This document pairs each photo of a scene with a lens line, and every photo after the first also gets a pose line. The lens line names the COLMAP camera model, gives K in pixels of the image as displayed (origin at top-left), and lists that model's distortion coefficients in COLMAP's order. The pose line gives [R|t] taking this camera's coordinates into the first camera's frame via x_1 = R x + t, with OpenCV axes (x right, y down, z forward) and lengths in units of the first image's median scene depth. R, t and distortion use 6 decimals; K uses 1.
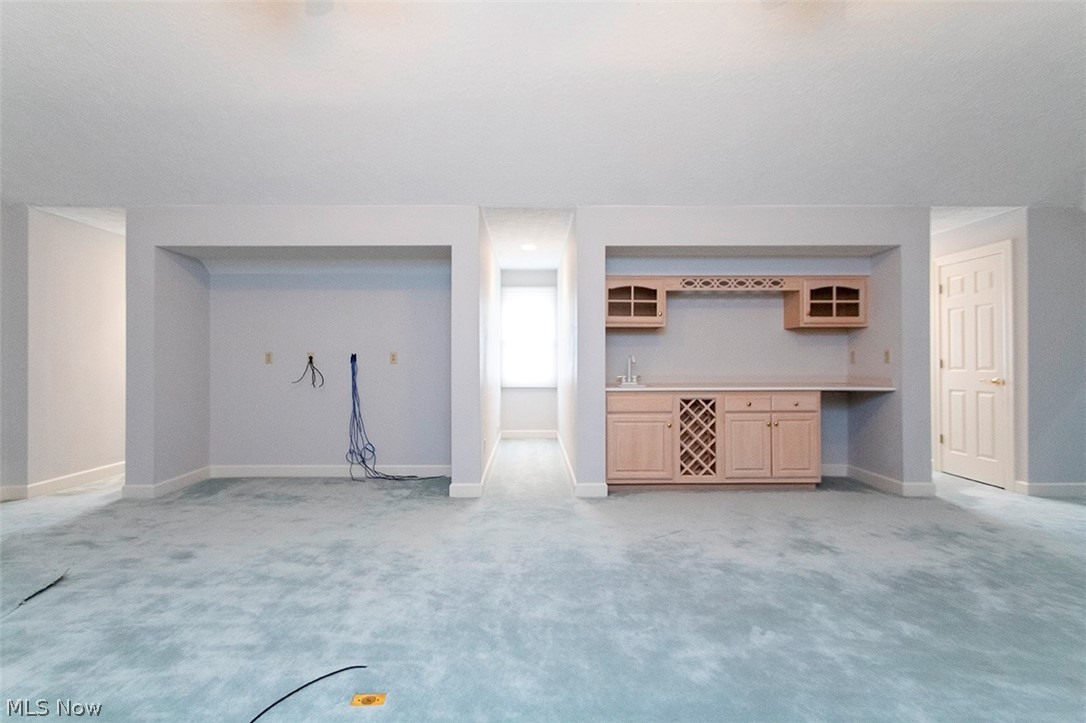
lens RADIAL K [[506.9, 0, 537.7], [0, 506.9, 355.8], [0, 0, 1]] dist [-0.000688, -0.000054]
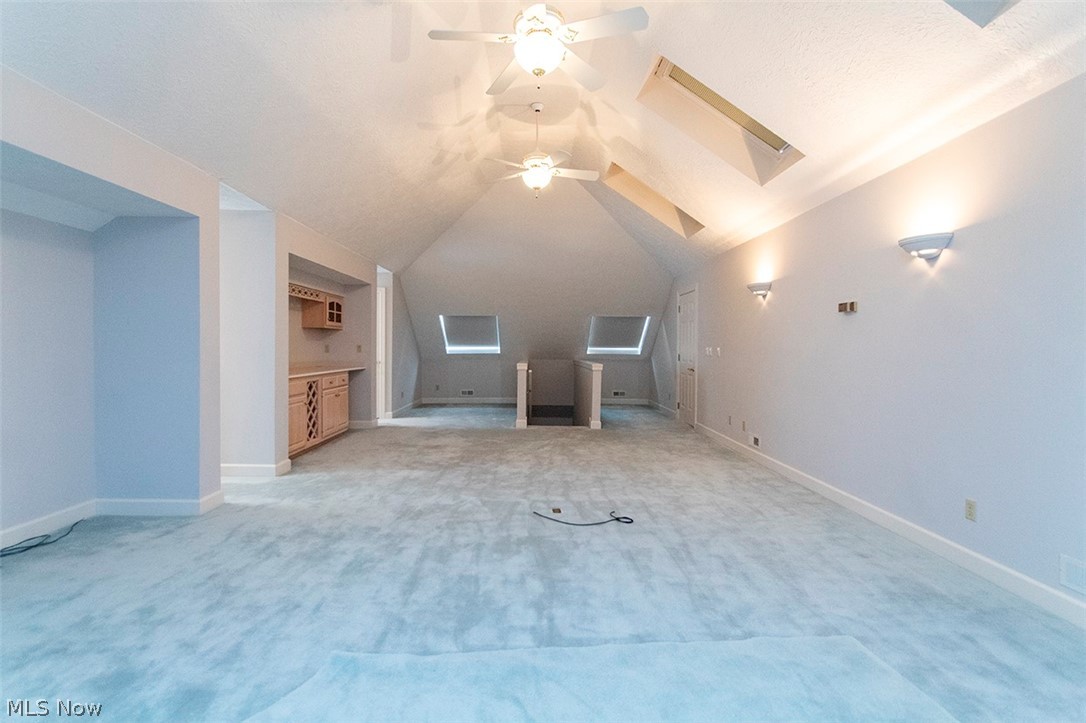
lens RADIAL K [[506.9, 0, 537.7], [0, 506.9, 355.8], [0, 0, 1]] dist [-0.000688, -0.000054]
pose [[0.011877, -0.012946, 0.999846, -1.031136], [-0.019977, 0.999714, 0.013182, -0.009650], [-0.999730, -0.020131, 0.011615, 0.413182]]
